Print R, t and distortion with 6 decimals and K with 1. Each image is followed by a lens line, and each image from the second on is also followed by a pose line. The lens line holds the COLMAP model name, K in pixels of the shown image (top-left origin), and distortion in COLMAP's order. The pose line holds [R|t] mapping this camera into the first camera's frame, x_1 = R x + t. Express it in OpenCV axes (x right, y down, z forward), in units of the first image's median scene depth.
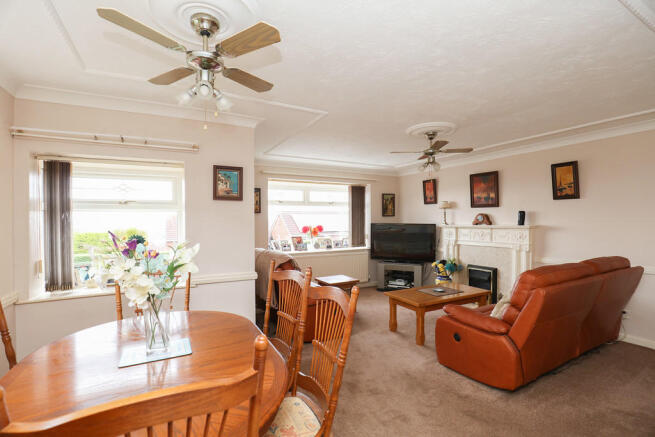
lens RADIAL K [[304.2, 0, 331.8], [0, 304.2, 220.2], [0, 0, 1]] dist [0.001758, 0.000370]
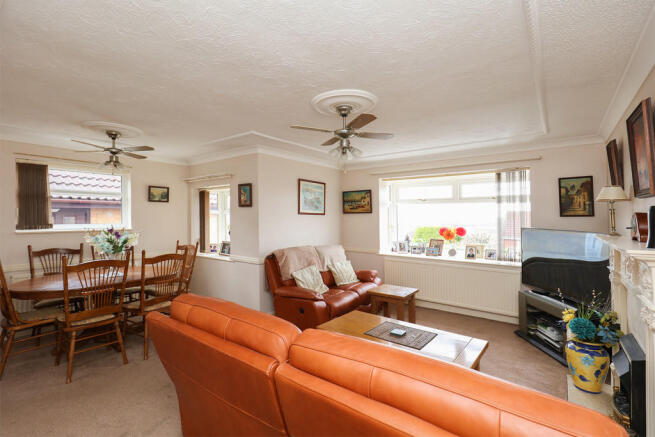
lens RADIAL K [[304.2, 0, 329.3], [0, 304.2, 215.2], [0, 0, 1]] dist [0.001758, 0.000370]
pose [[0.405525, 0.002939, -0.914079, 0.555731], [-0.006465, 0.999979, 0.000347, -0.013587], [0.914061, 0.005769, 0.405536, 0.372246]]
